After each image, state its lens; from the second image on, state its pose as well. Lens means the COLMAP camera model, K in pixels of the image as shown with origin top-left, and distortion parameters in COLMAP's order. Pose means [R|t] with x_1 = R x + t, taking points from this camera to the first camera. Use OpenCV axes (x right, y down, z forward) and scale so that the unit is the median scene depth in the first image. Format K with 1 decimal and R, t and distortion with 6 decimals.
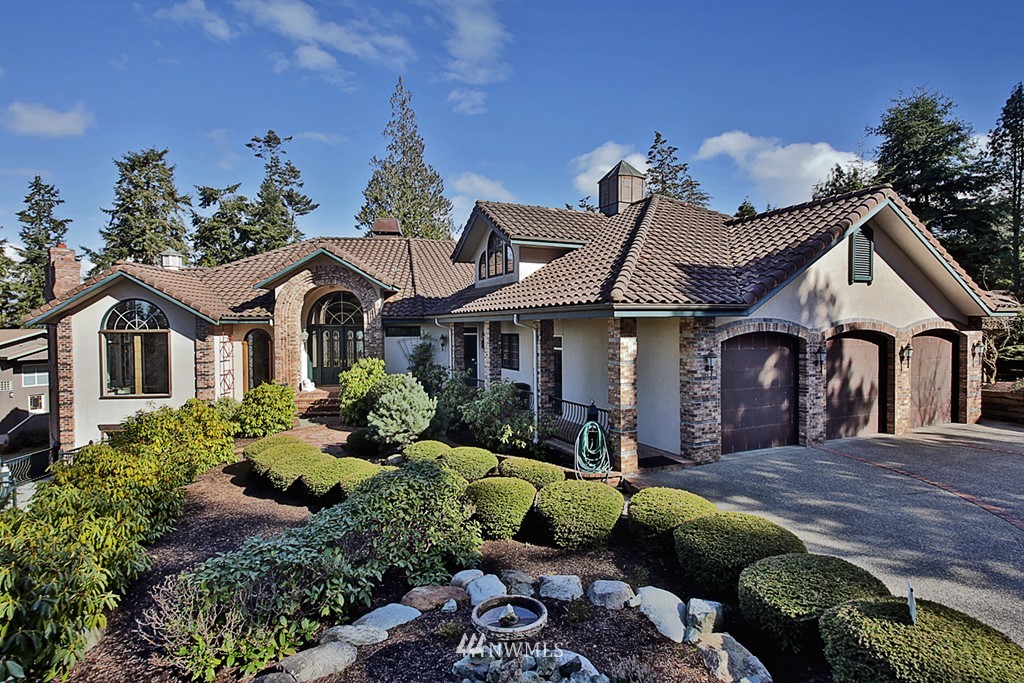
lens RADIAL K [[504.6, 0, 512.0], [0, 504.6, 341.5], [0, 0, 1]] dist [0.042797, -0.000655]
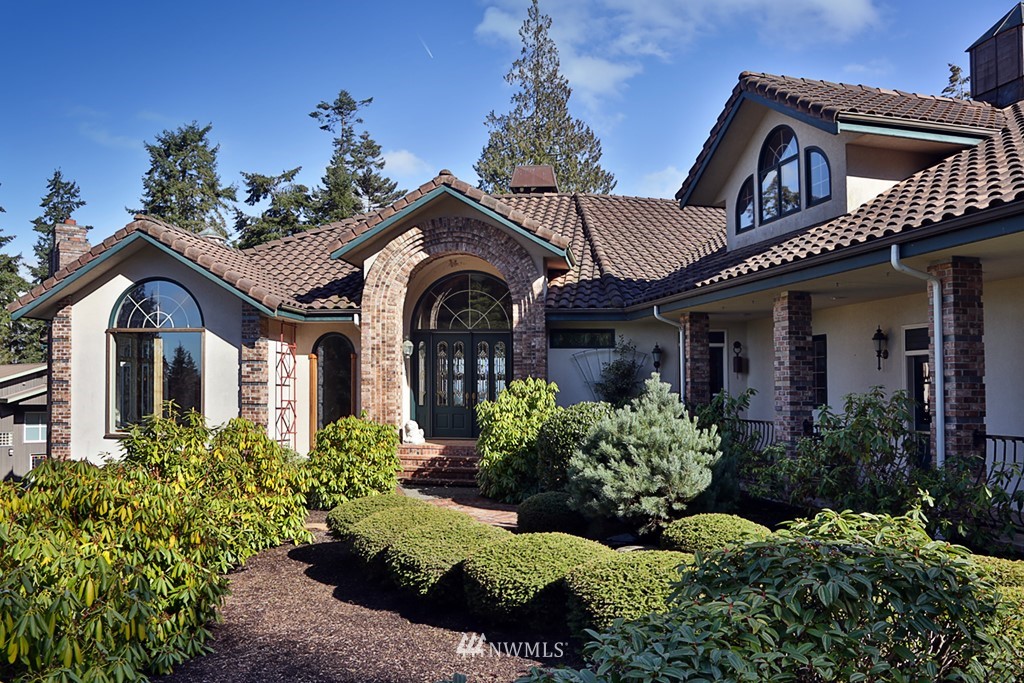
lens RADIAL K [[823.8, 0, 514.6], [0, 823.8, 402.7], [0, 0, 1]] dist [-0.133623, 0.232059]
pose [[0.975807, 0.017756, -0.217911, -0.100166], [-0.020709, 0.999722, -0.011277, 0.061258], [0.217650, 0.015517, 0.975903, 0.150225]]
